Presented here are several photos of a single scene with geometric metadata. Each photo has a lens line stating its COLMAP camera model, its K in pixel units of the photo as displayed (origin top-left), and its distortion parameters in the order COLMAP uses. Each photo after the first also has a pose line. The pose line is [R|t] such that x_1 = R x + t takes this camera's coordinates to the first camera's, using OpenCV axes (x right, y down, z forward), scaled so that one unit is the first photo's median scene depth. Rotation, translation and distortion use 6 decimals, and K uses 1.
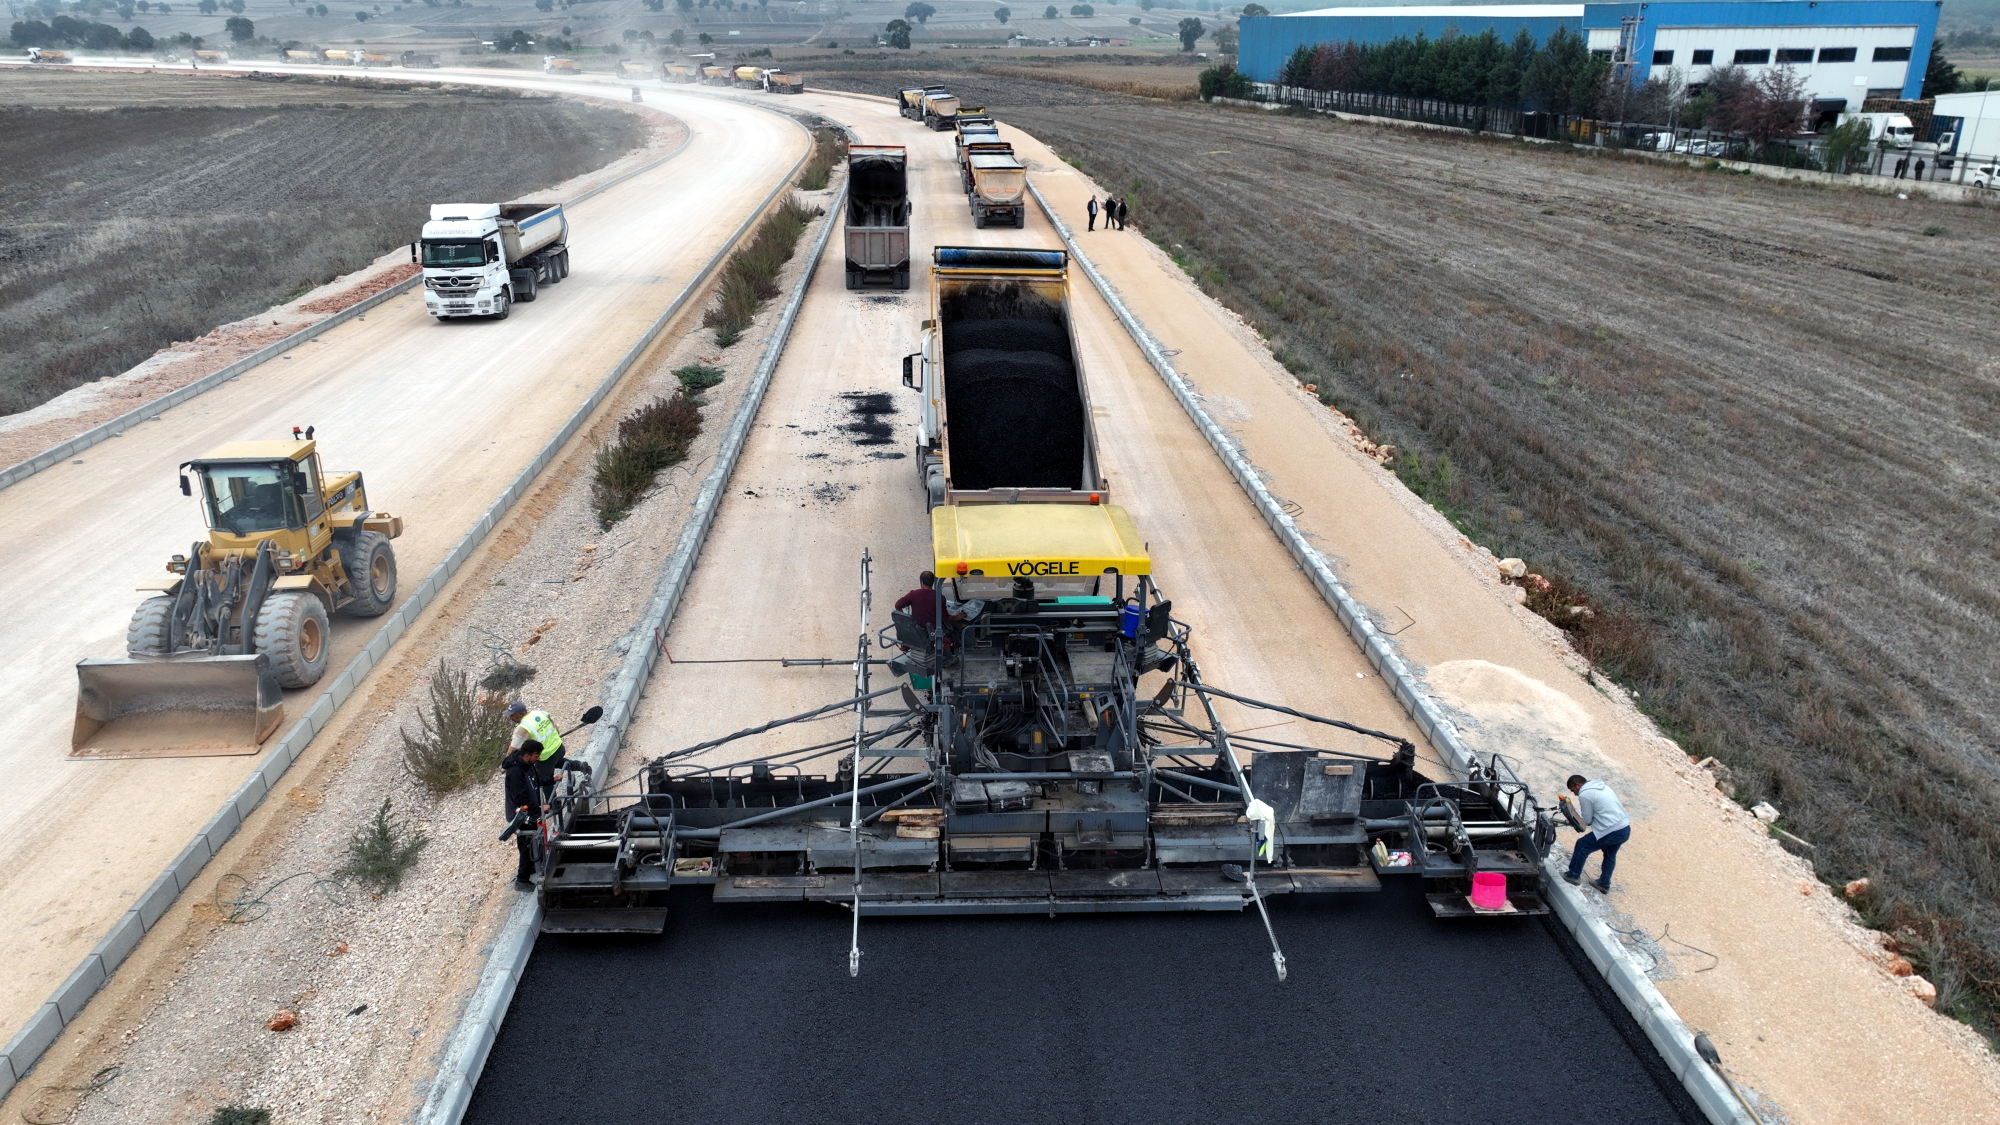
lens RADIAL K [[1405.0, 0, 1000.0], [0, 1405.0, 562.5], [0, 0, 1]] dist [0.003681, 0.008793]
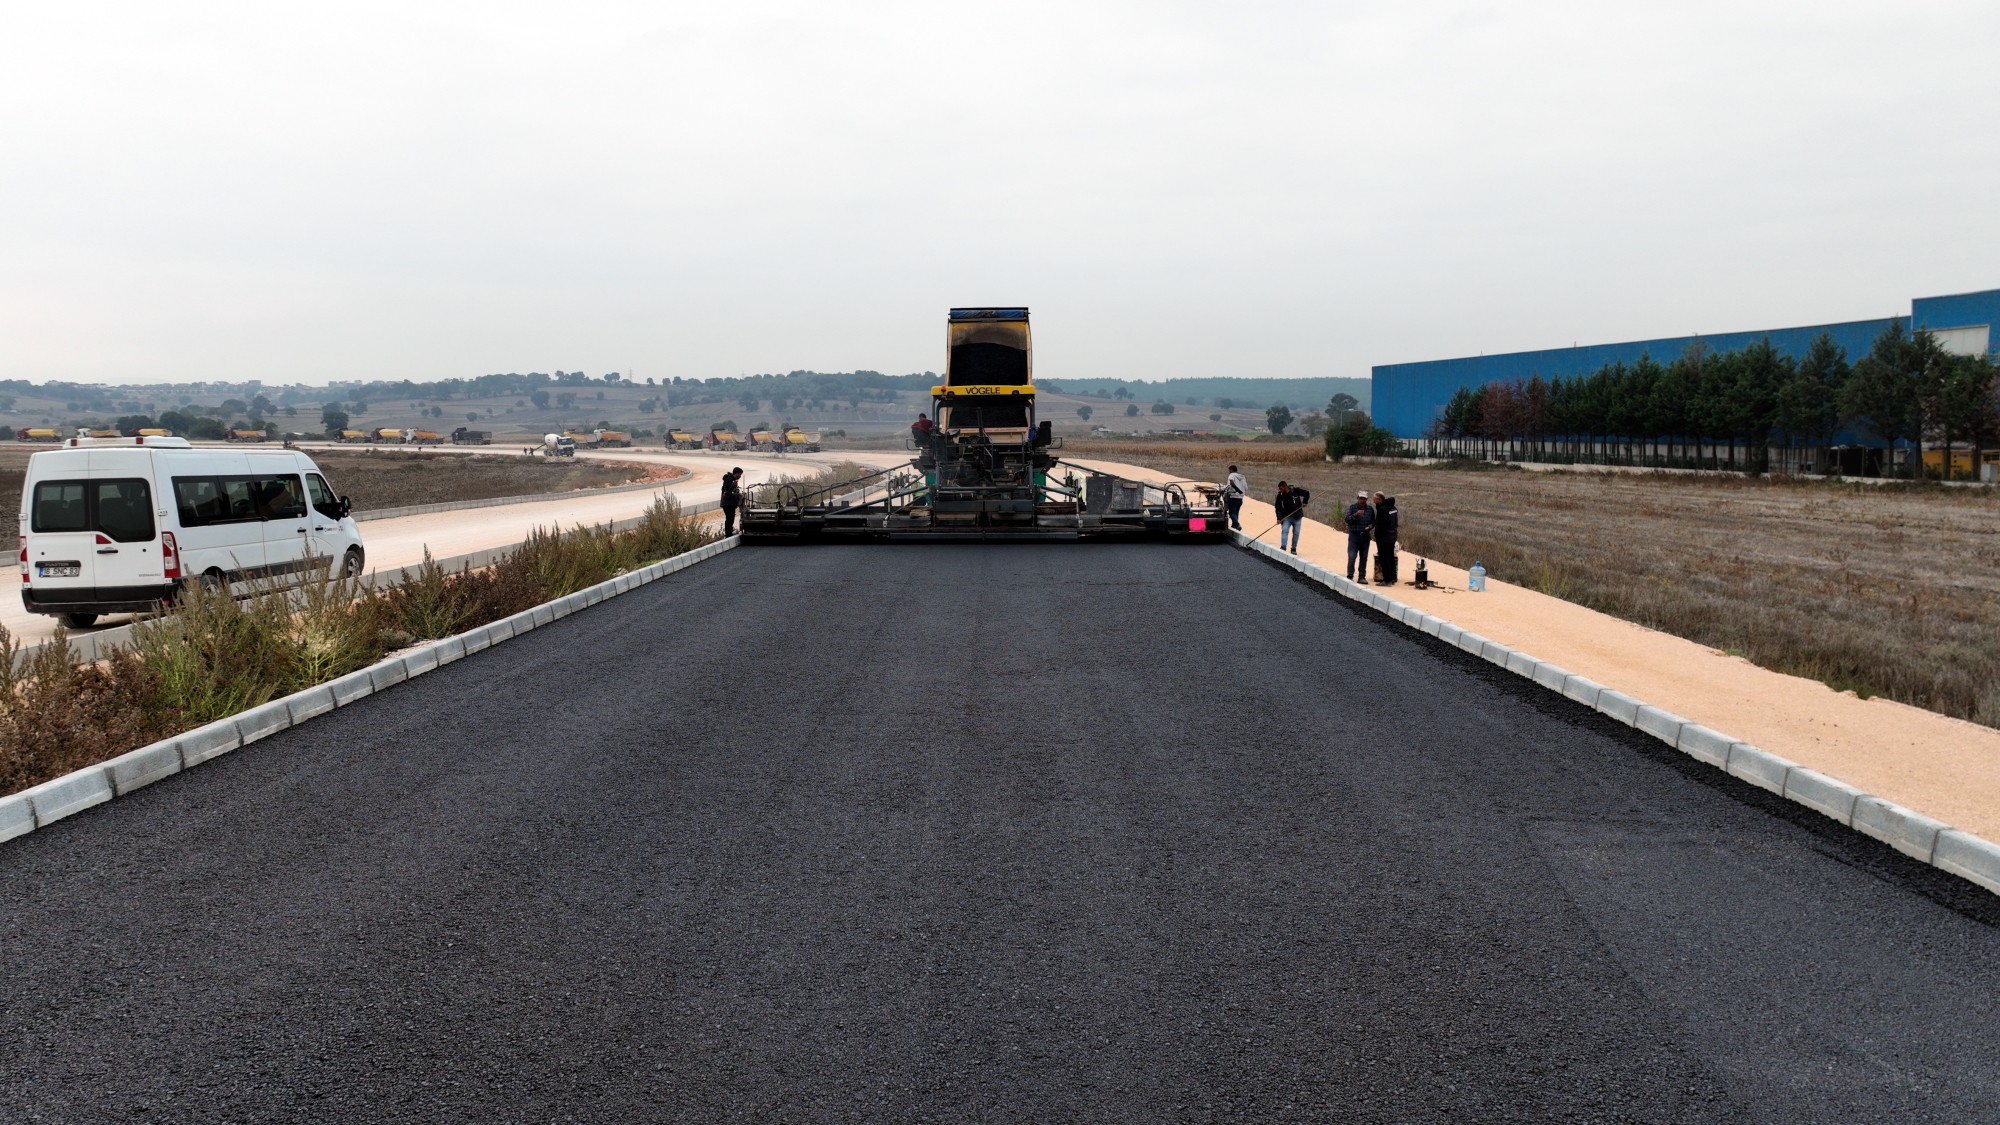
lens RADIAL K [[1405.0, 0, 1000.0], [0, 1405.0, 562.5], [0, 0, 1]] dist [0.003681, 0.008793]
pose [[0.998352, 0.001855, -0.057358, -0.005021], [-0.017219, 0.963109, -0.268561, -0.046348], [0.054744, 0.269106, 0.961553, 0.221517]]
